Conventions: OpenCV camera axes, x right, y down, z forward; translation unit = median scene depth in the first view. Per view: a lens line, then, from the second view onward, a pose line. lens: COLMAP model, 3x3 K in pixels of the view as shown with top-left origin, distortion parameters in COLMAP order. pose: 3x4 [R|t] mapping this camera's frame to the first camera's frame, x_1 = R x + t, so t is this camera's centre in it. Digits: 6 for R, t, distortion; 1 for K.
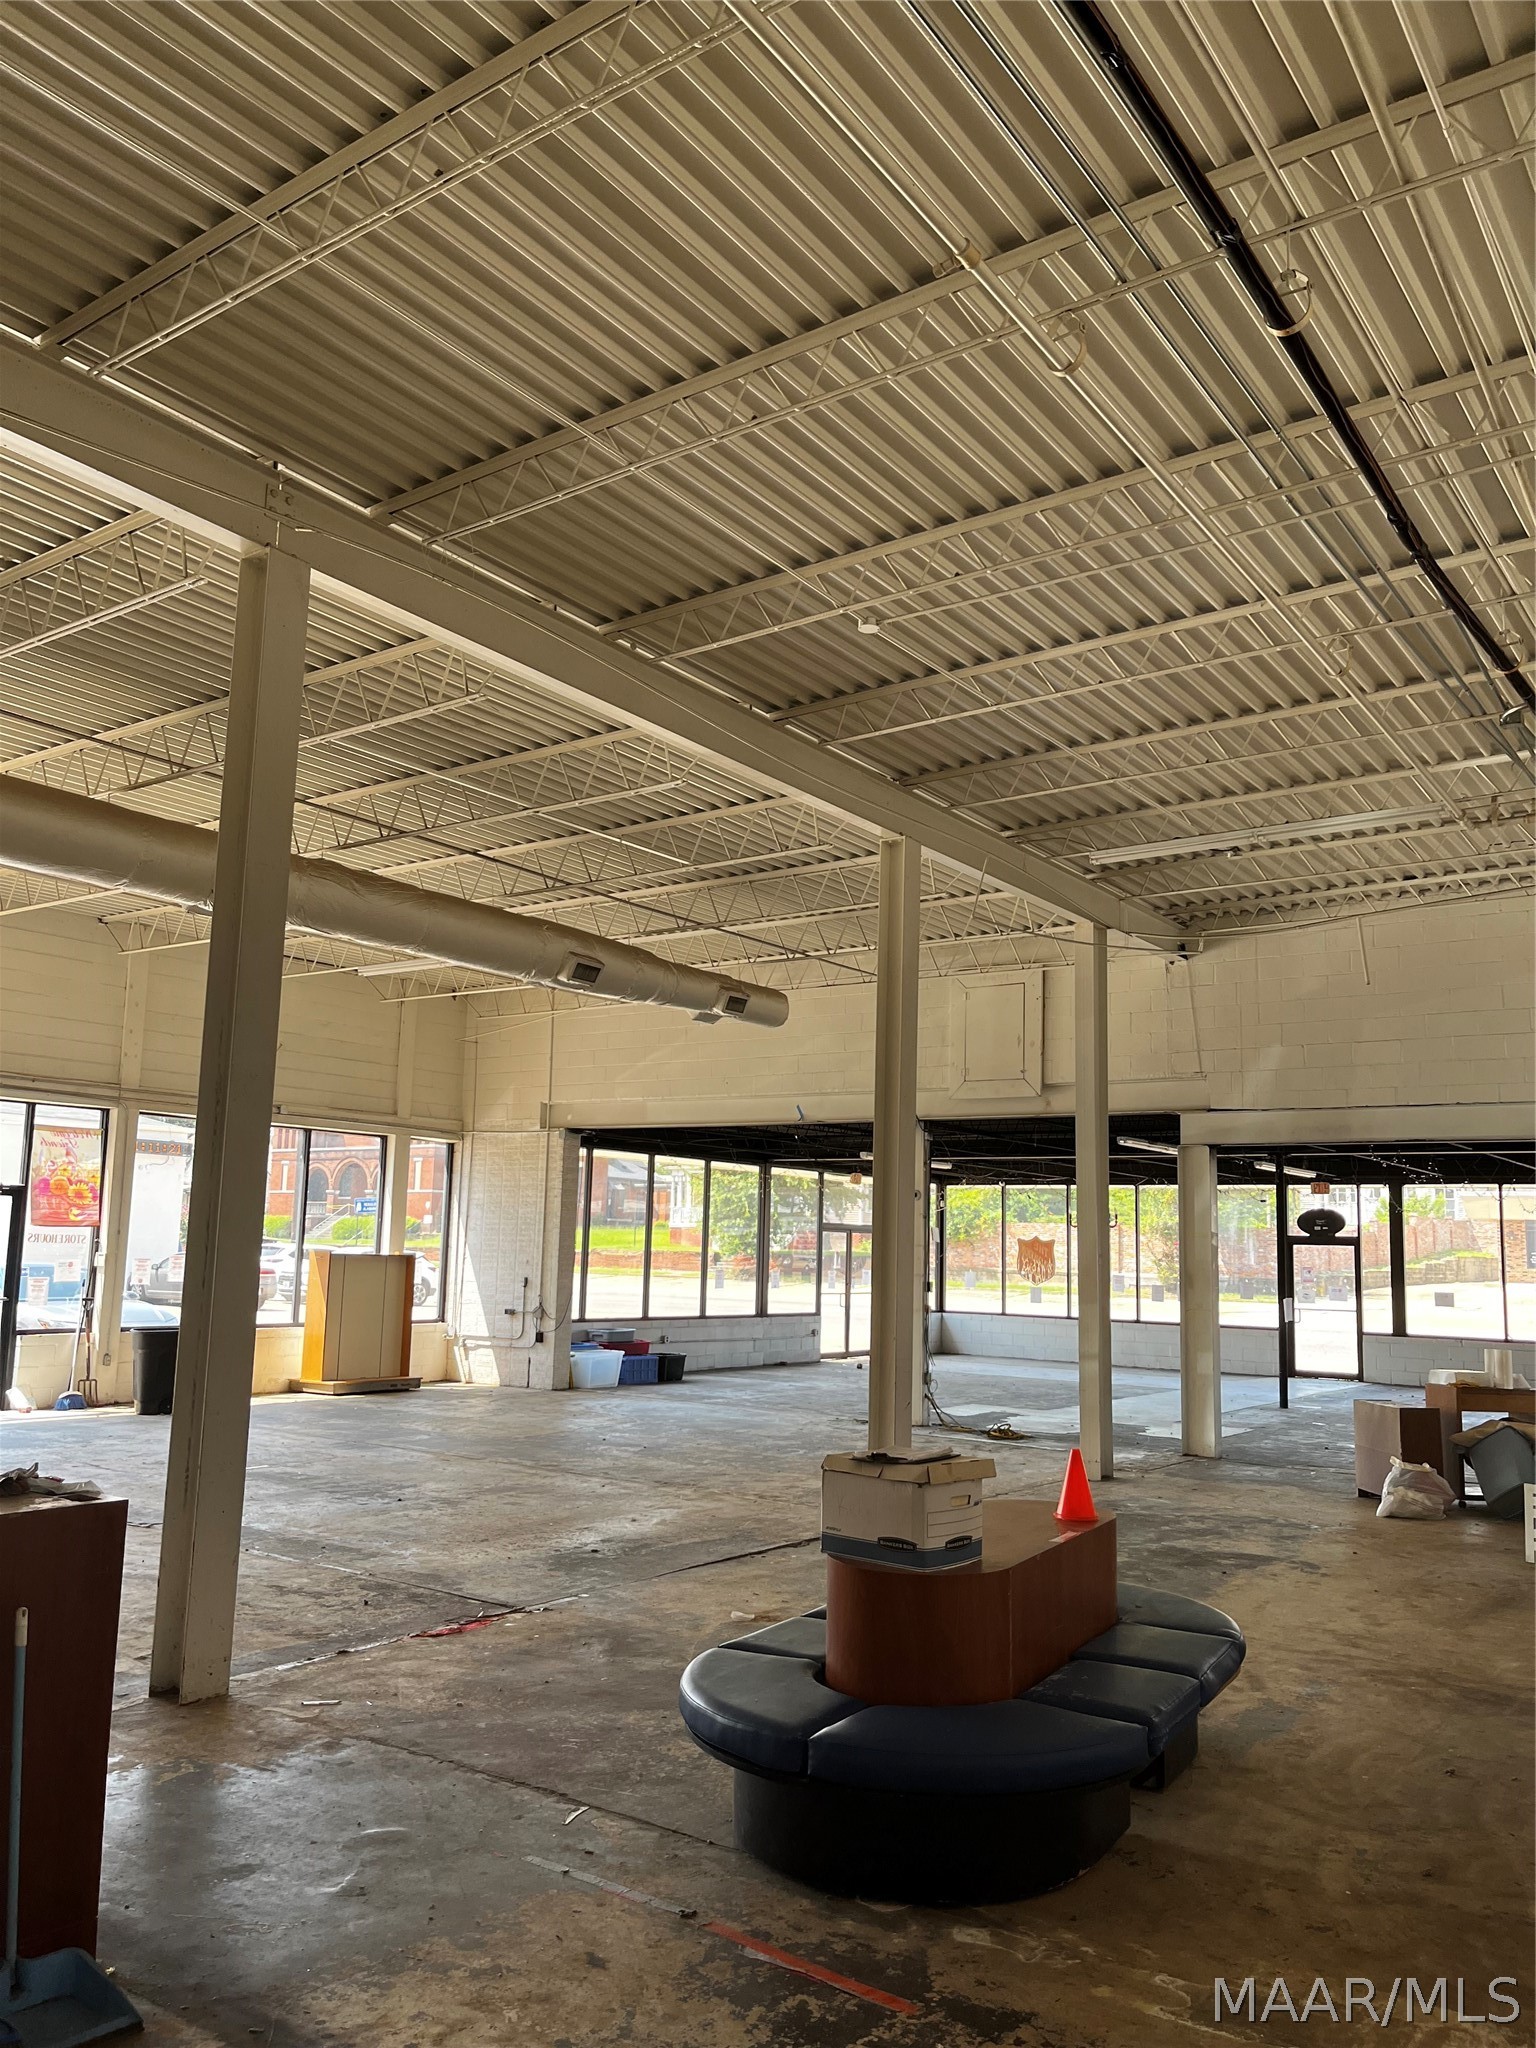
lens RADIAL K [[1552.9, 0, 763.1], [0, 1552.9, 1029.9], [0, 0, 1]] dist [0.083409, -0.112729]
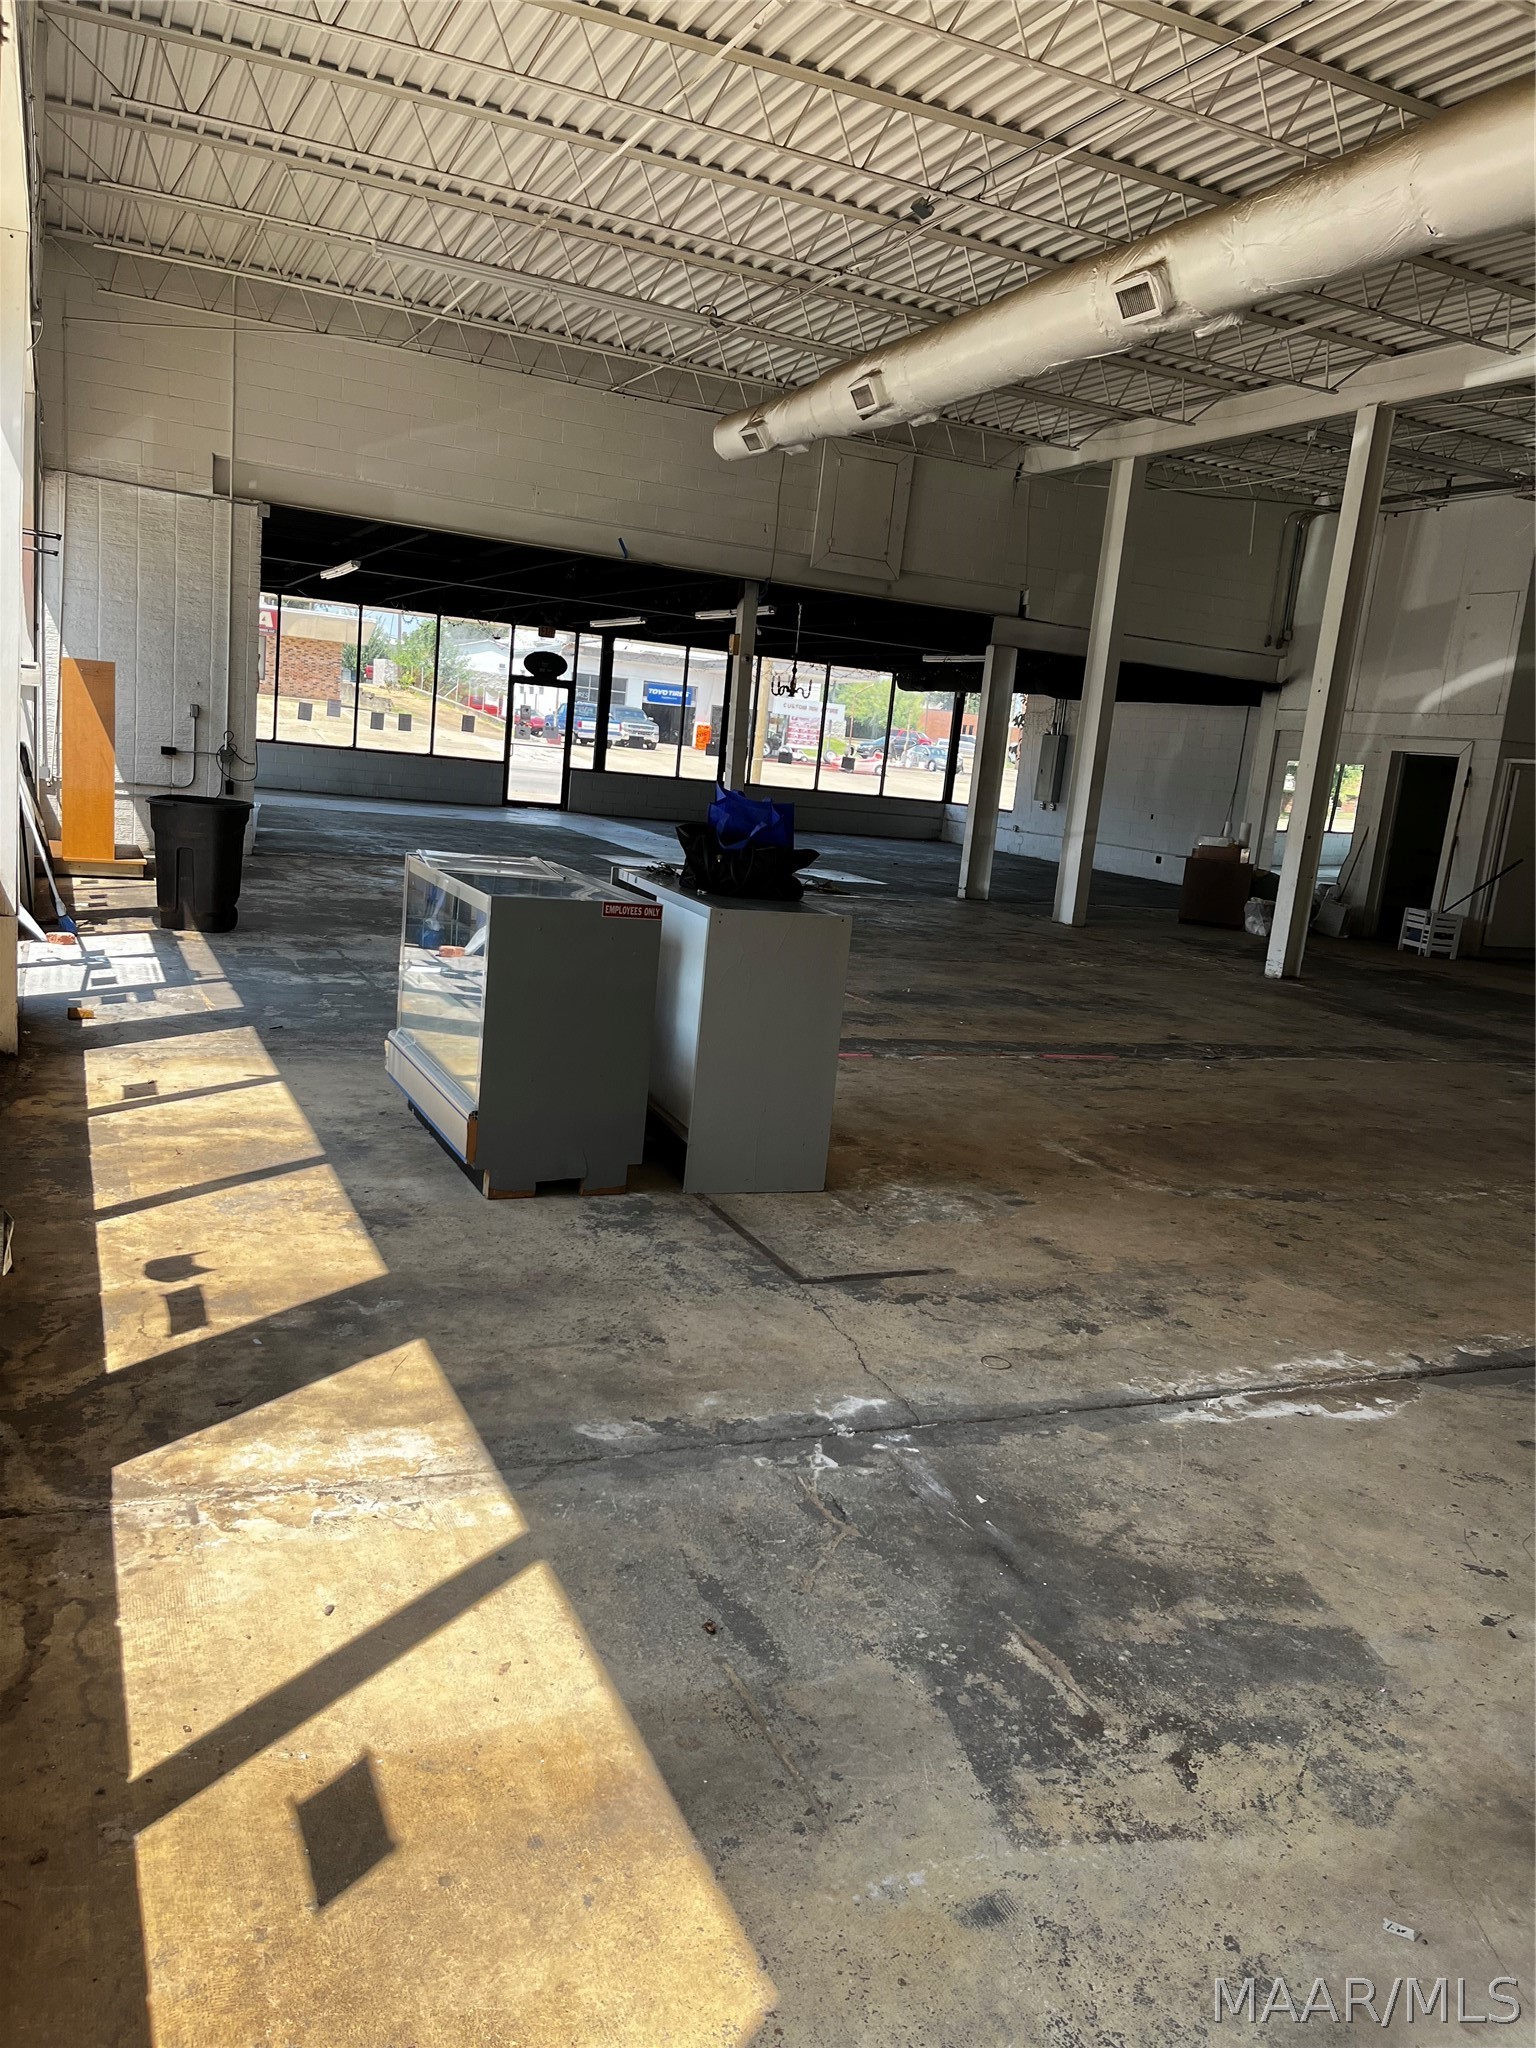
lens RADIAL K [[1552.9, 0, 763.1], [0, 1552.9, 1029.9], [0, 0, 1]] dist [0.083409, -0.112729]
pose [[0.555176, -0.121943, 0.822745, -0.607230], [-0.204109, 0.938971, 0.276899, 0.041629], [-0.806300, -0.321657, 0.496404, 0.356618]]
